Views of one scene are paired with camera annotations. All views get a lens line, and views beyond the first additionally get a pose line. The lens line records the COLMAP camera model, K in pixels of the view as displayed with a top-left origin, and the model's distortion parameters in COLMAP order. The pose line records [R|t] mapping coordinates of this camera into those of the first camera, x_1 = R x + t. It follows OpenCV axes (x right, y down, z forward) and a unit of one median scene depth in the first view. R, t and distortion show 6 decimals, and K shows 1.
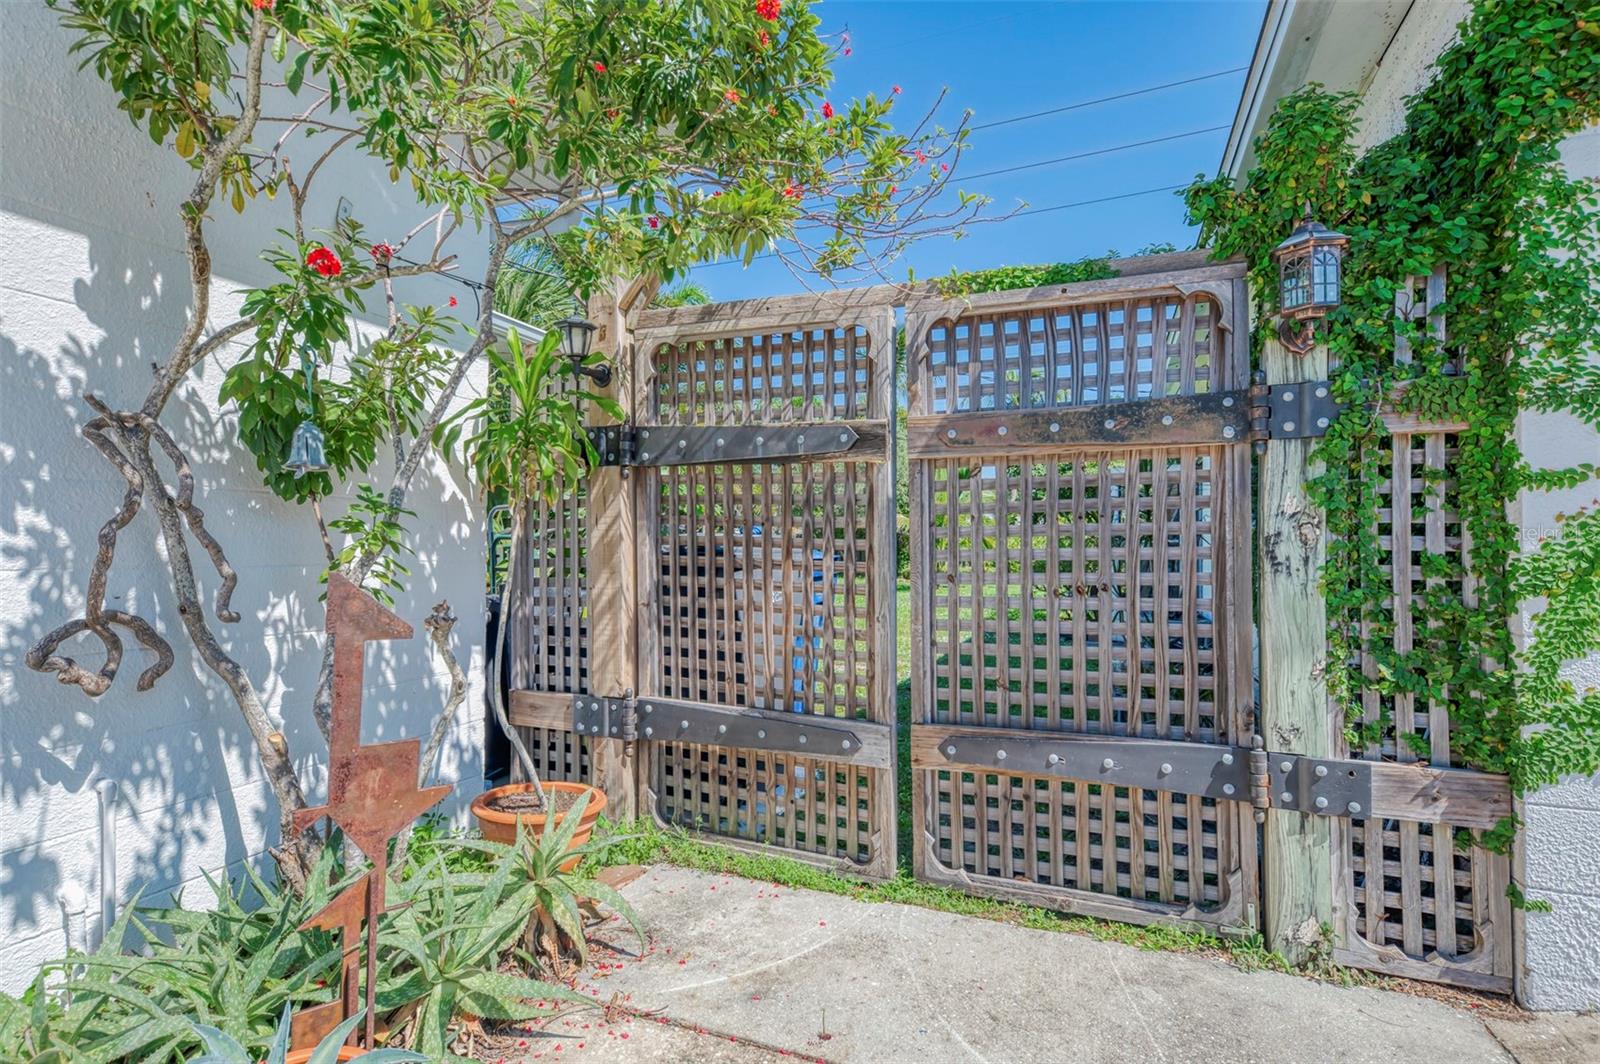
lens RADIAL K [[801.8, 0, 801.7], [0, 801.8, 537.6], [0, 0, 1]] dist [0.006291, 0.000573]
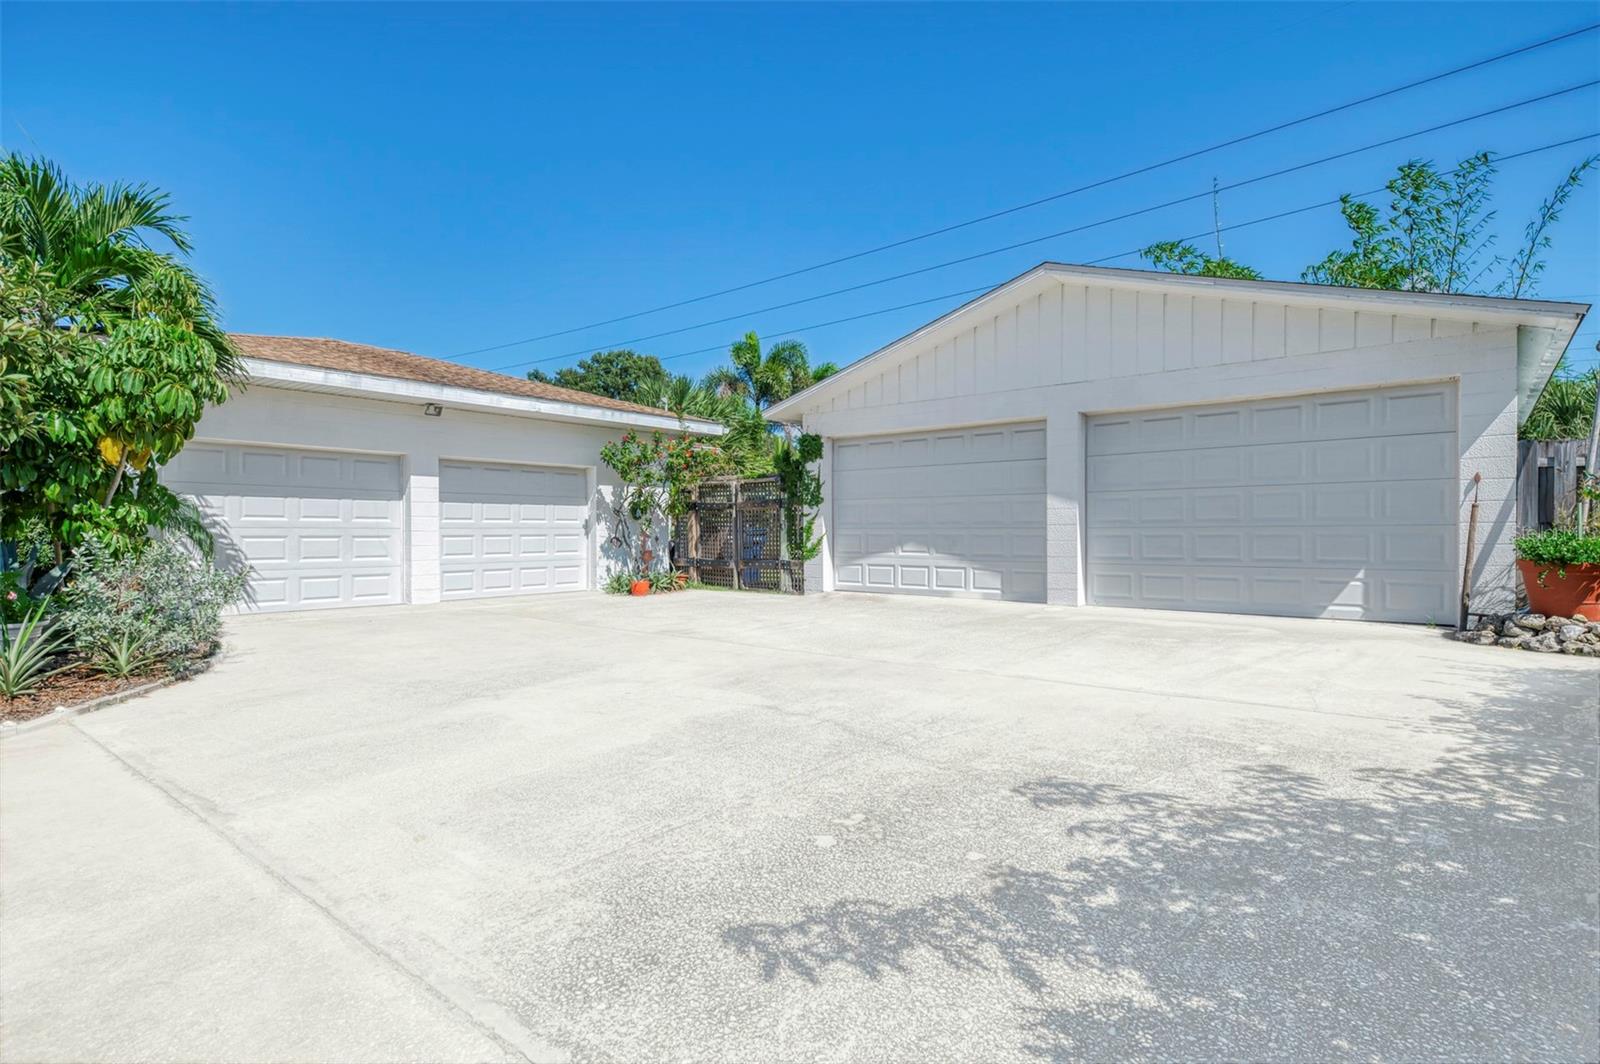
lens RADIAL K [[801.8, 0, 797.1], [0, 801.8, 532.2], [0, 0, 1]] dist [0.006291, 0.000573]
pose [[0.949124, -0.005182, -0.314861, 2.314466], [0.009027, 0.999901, 0.010754, -0.004293], [0.314774, -0.013049, 0.949077, -4.157098]]
